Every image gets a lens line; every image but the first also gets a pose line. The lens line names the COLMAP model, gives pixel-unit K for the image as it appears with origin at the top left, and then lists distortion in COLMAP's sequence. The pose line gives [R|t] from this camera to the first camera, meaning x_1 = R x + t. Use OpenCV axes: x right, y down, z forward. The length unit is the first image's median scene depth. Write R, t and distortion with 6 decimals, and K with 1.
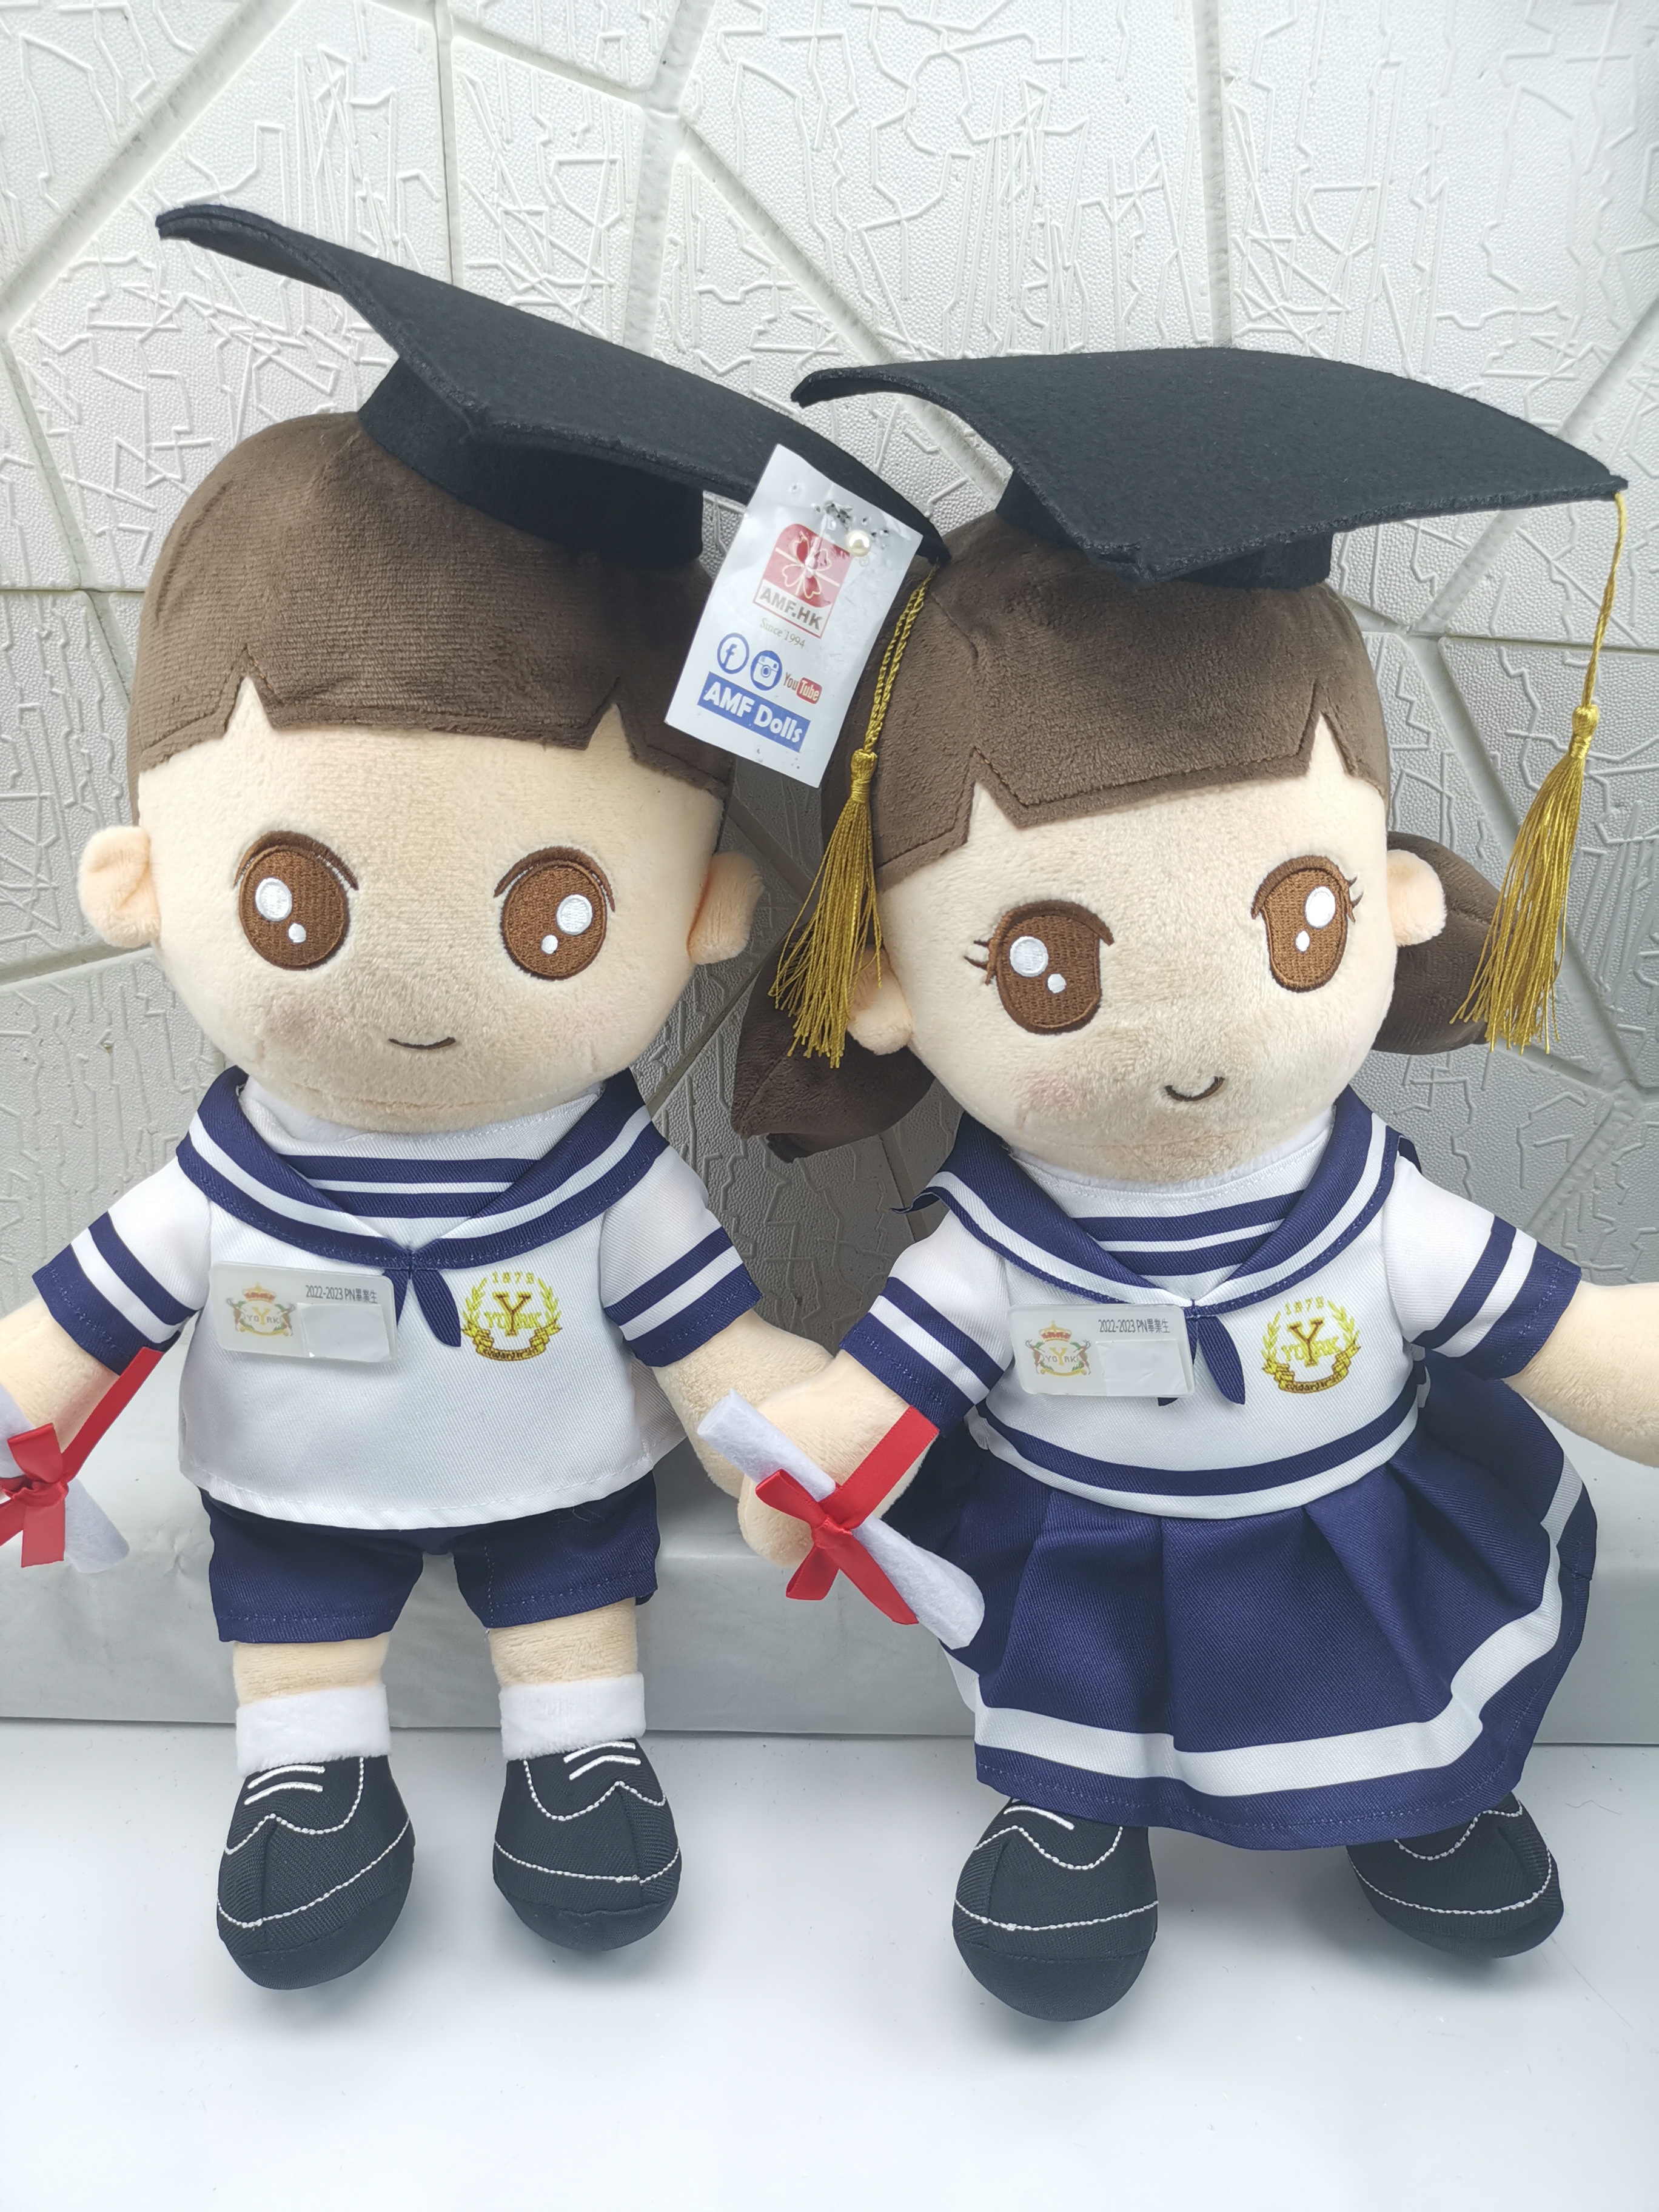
lens RADIAL K [[1791.6, 0, 908.7], [0, 1791.6, 1081.4], [0, 0, 1]] dist [-0.004370, 0.008217]
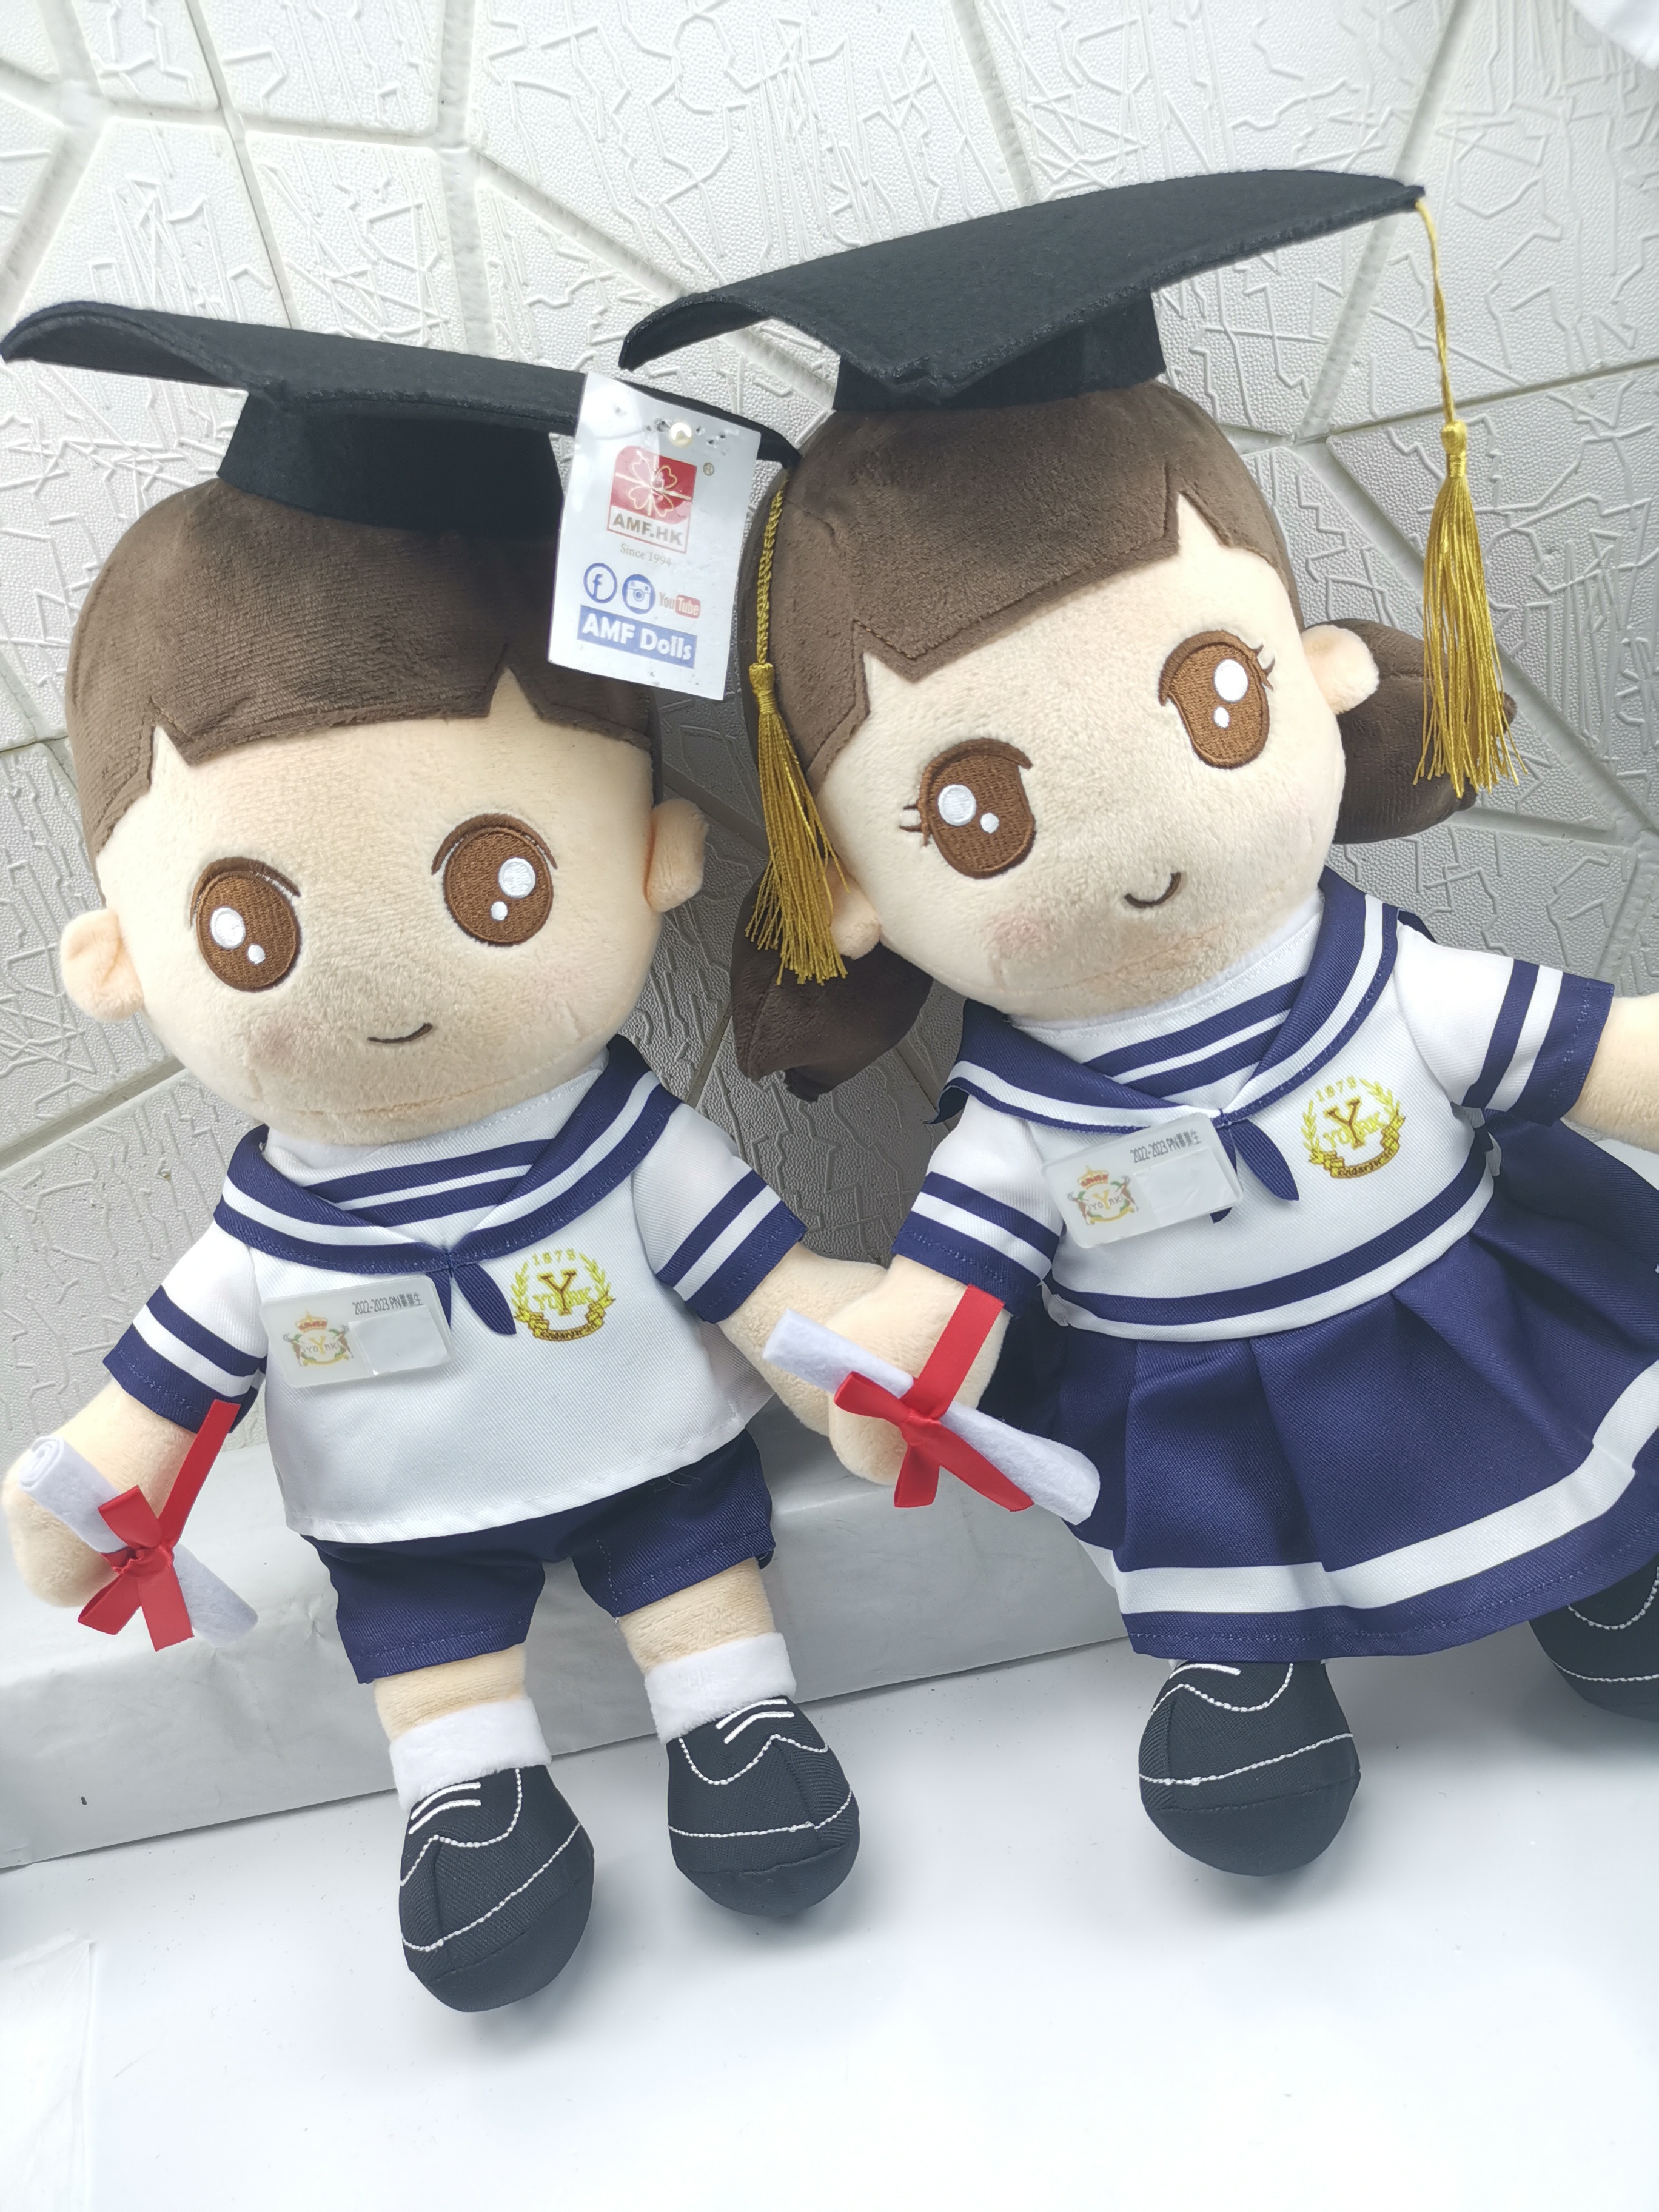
lens RADIAL K [[1783.5, 0, 888.9], [0, 1783.5, 1042.9], [0, 0, 1]] dist [0.000010, -0.008502]
pose [[0.967372, -0.244093, -0.067903, 0.051442], [0.239094, 0.968167, -0.074068, 0.101190], [0.083821, 0.055416, 0.994939, 0.015673]]
